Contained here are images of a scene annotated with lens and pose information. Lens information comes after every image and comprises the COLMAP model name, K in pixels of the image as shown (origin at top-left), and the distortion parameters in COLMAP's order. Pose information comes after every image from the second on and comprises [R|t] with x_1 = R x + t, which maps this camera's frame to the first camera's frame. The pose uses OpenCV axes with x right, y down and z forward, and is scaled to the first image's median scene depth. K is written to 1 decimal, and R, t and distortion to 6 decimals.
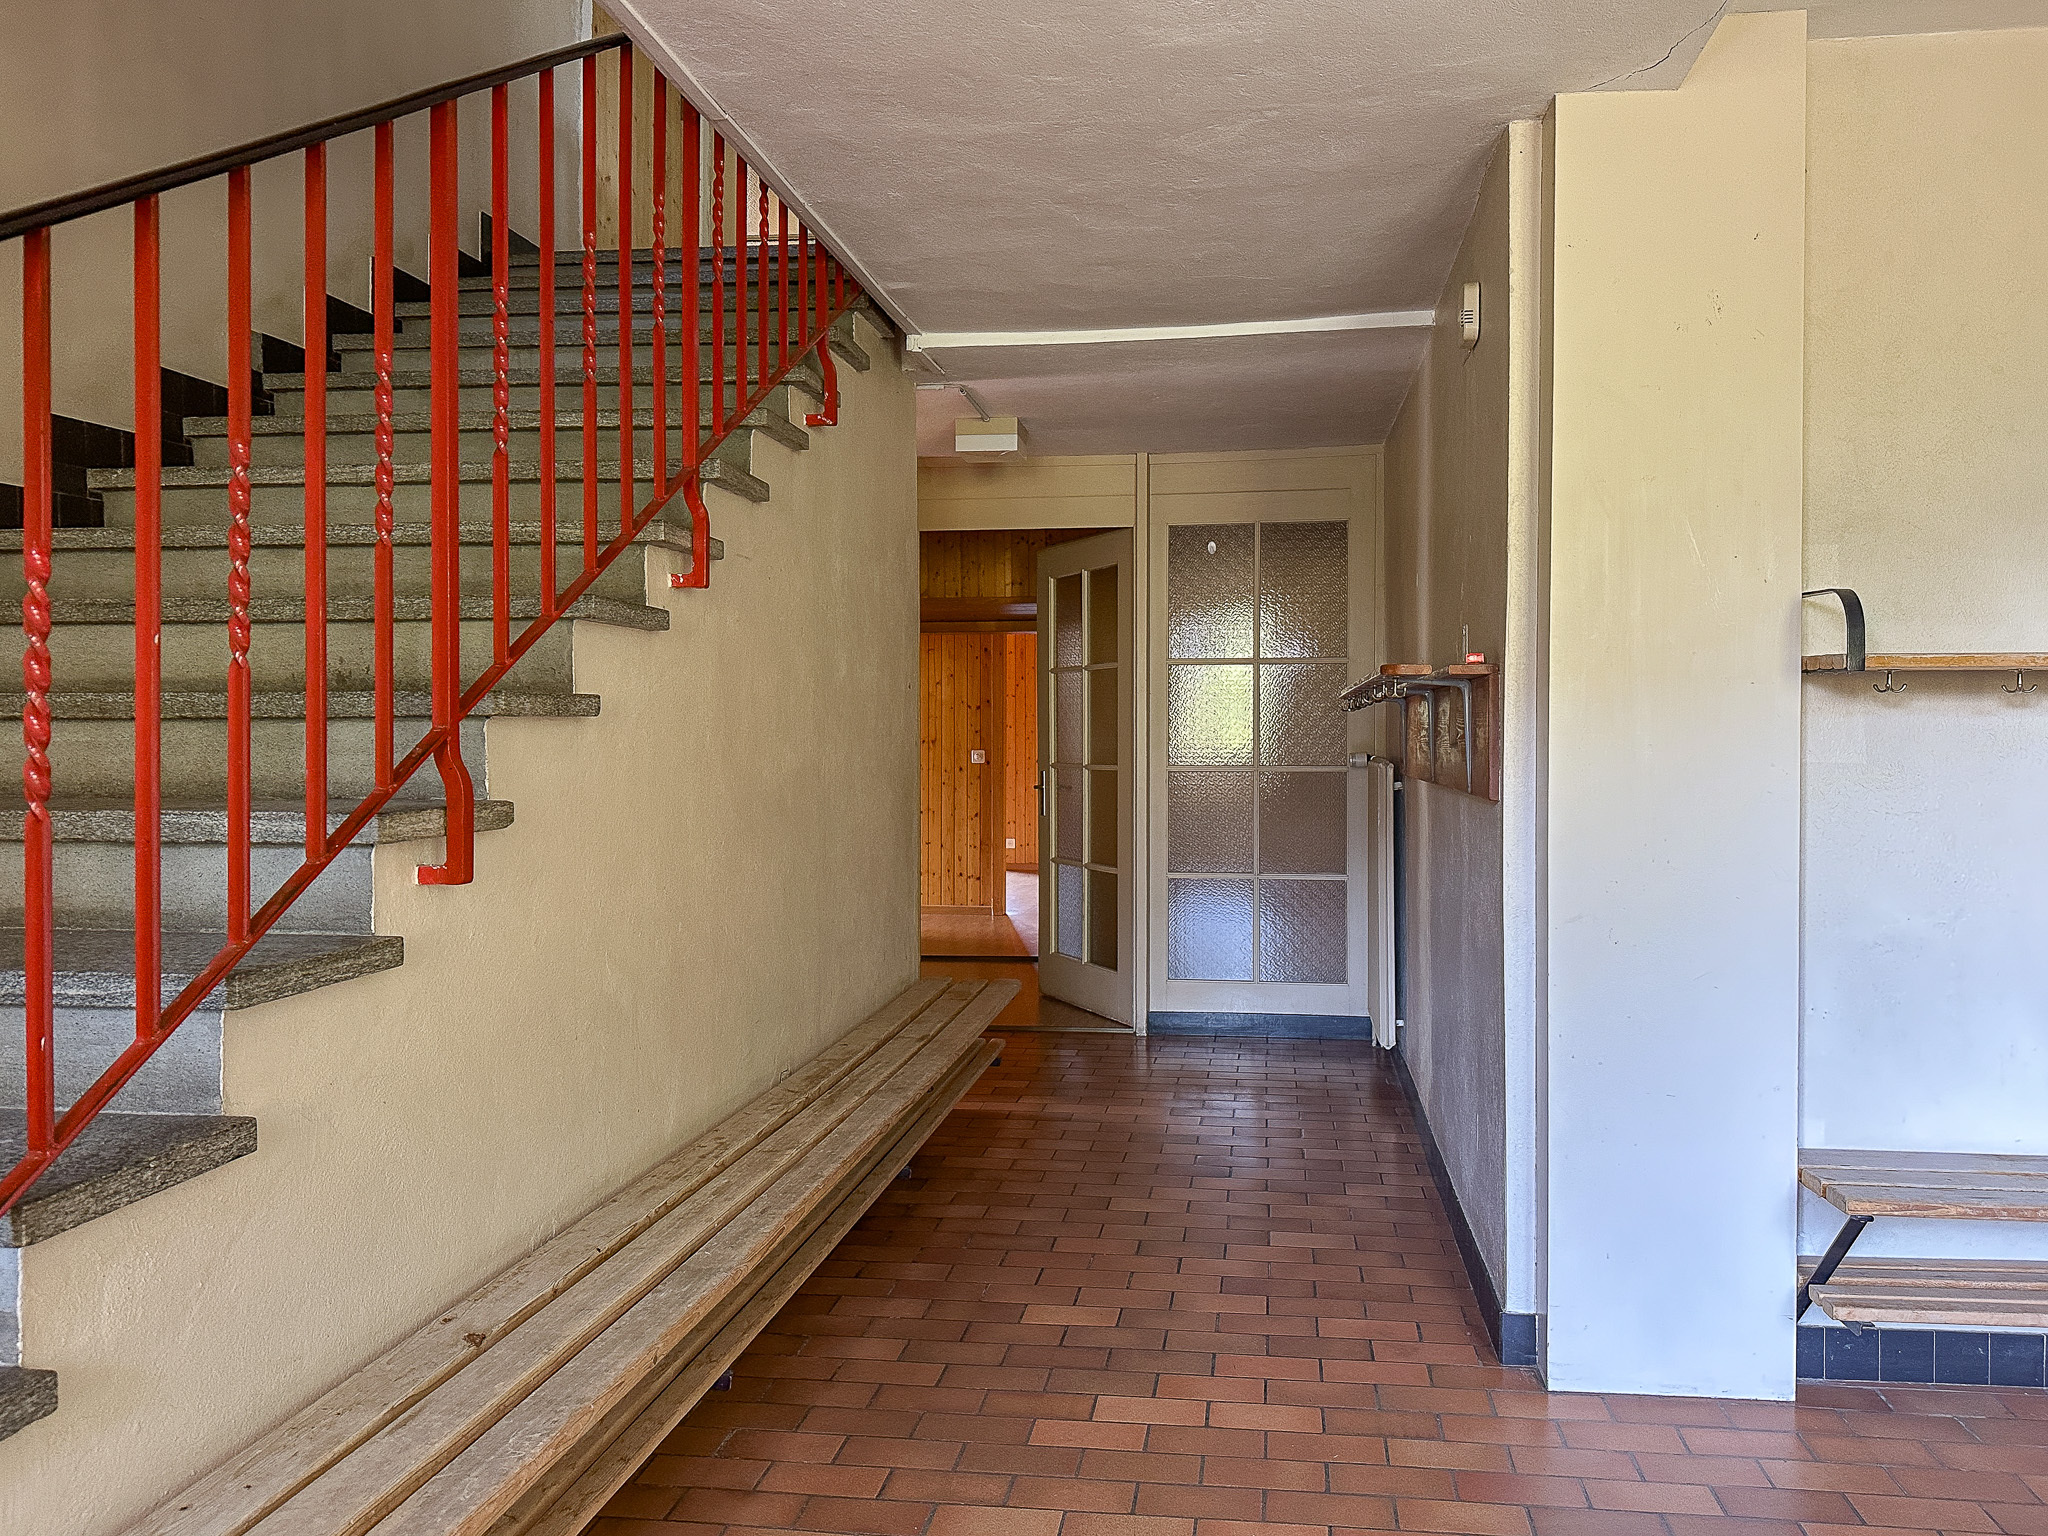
lens RADIAL K [[1452.6, 0, 1024.0], [0, 1452.6, 768.0], [0, 0, 1]] dist [0.005165, -0.005512]
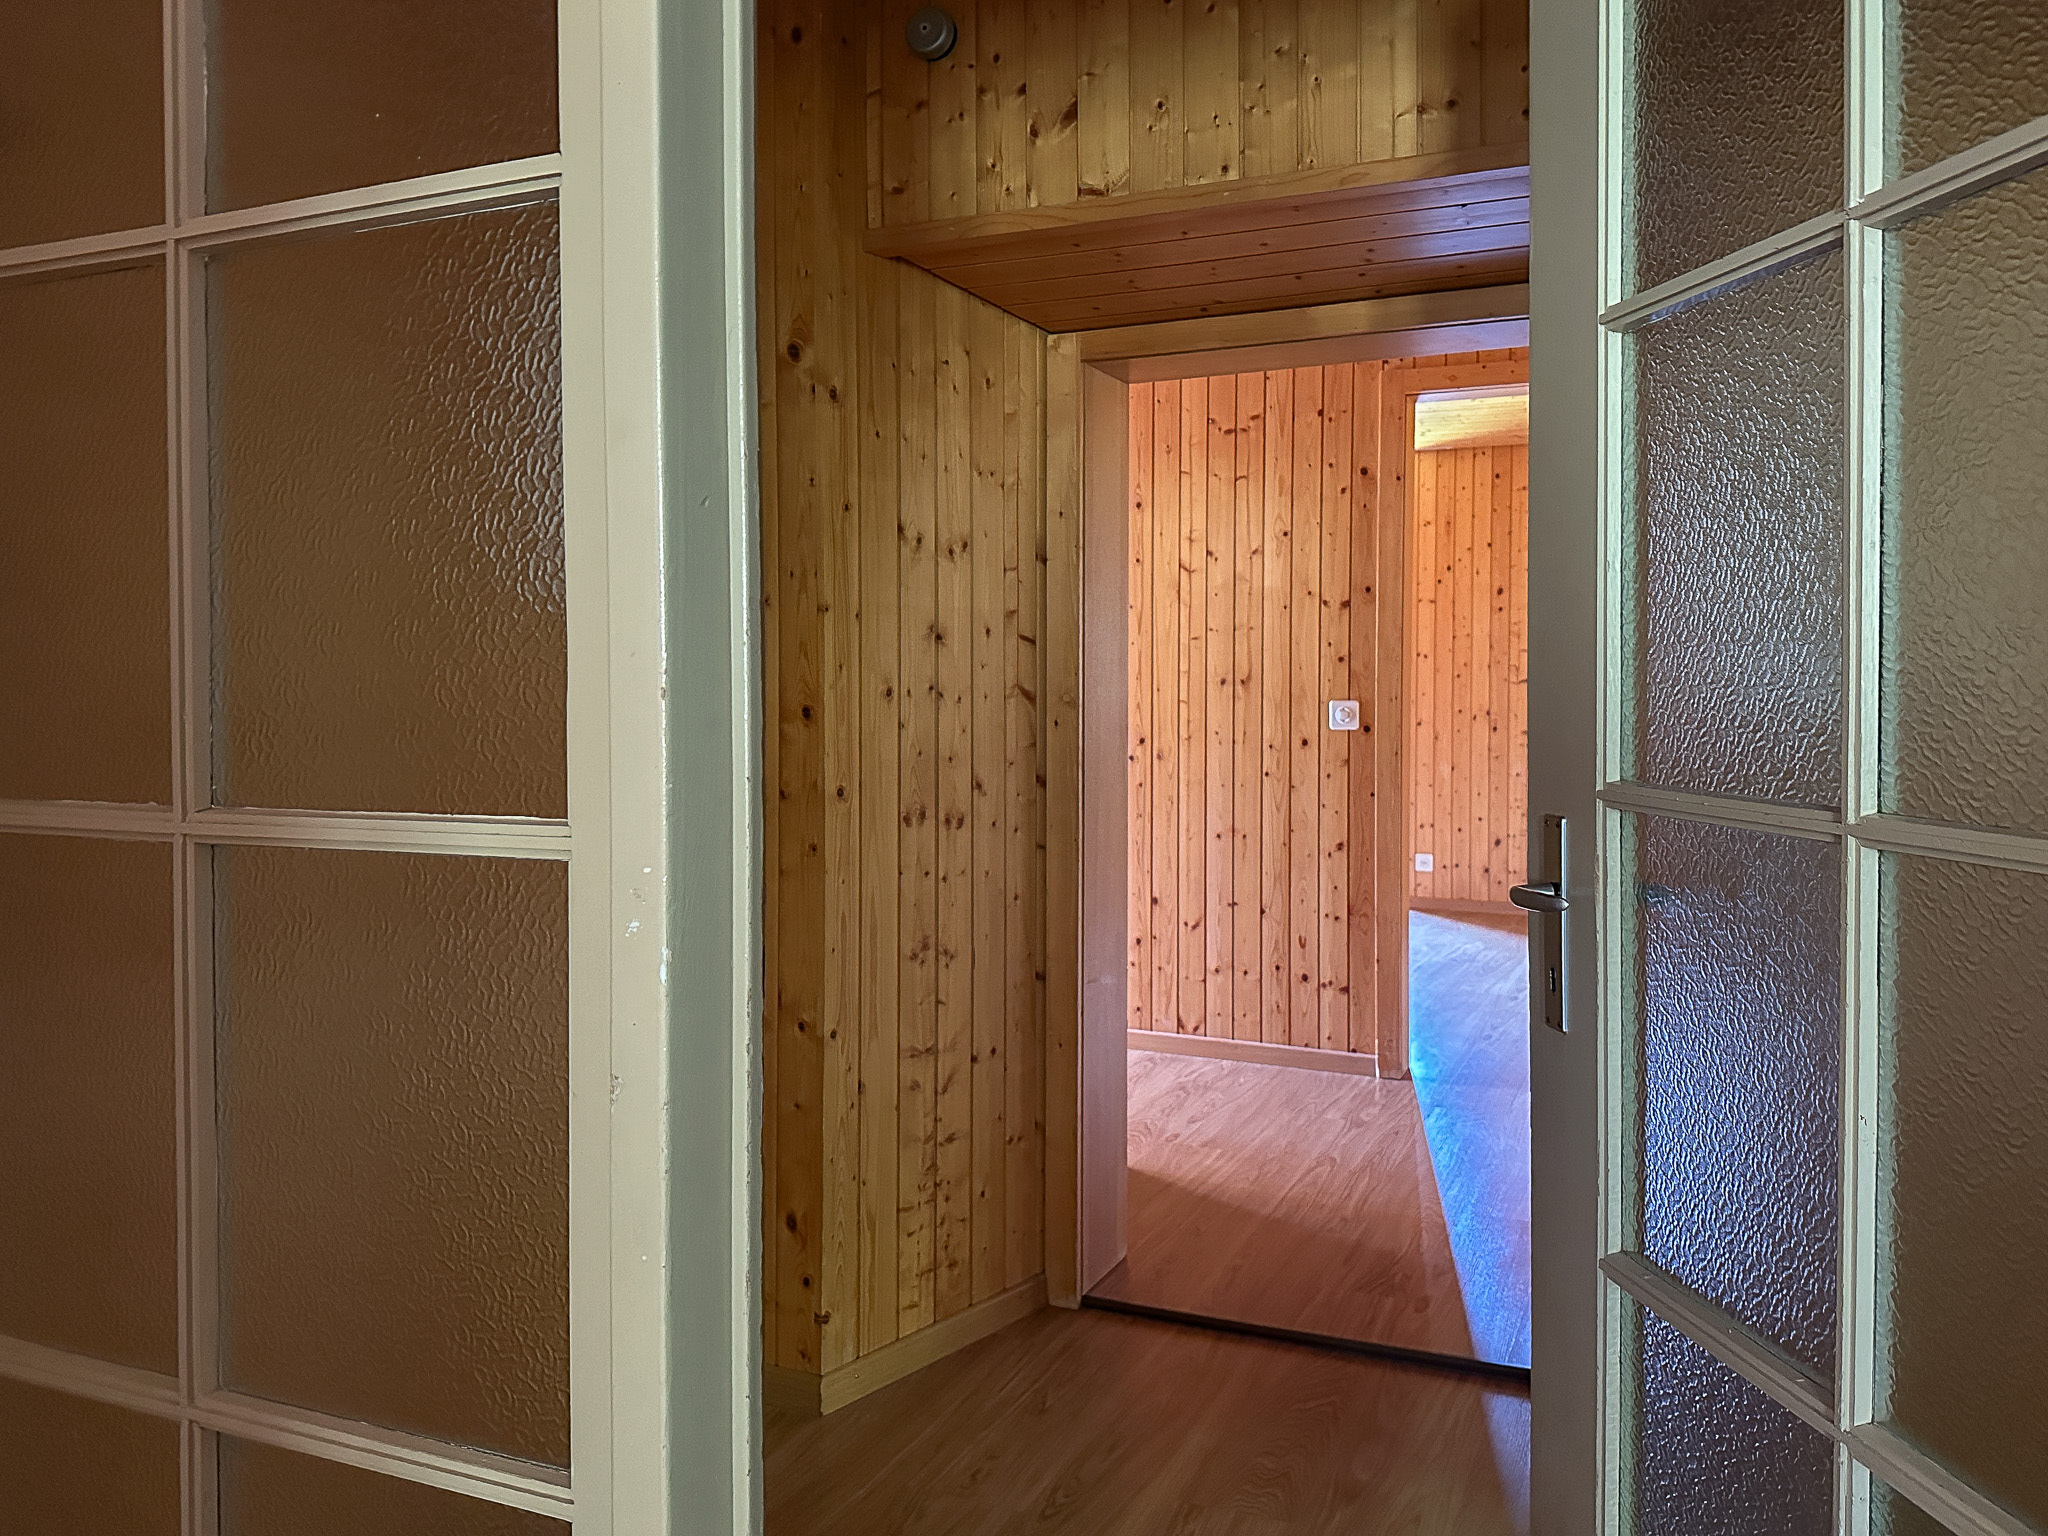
lens RADIAL K [[1452.6, 0, 1024.0], [0, 1452.6, 768.0], [0, 0, 1]] dist [0.005165, -0.005512]
pose [[0.961418, 0.002273, -0.275082, -0.003751], [0.010190, 0.998985, 0.043868, -0.011932], [0.274903, -0.044978, 0.960419, 0.550077]]
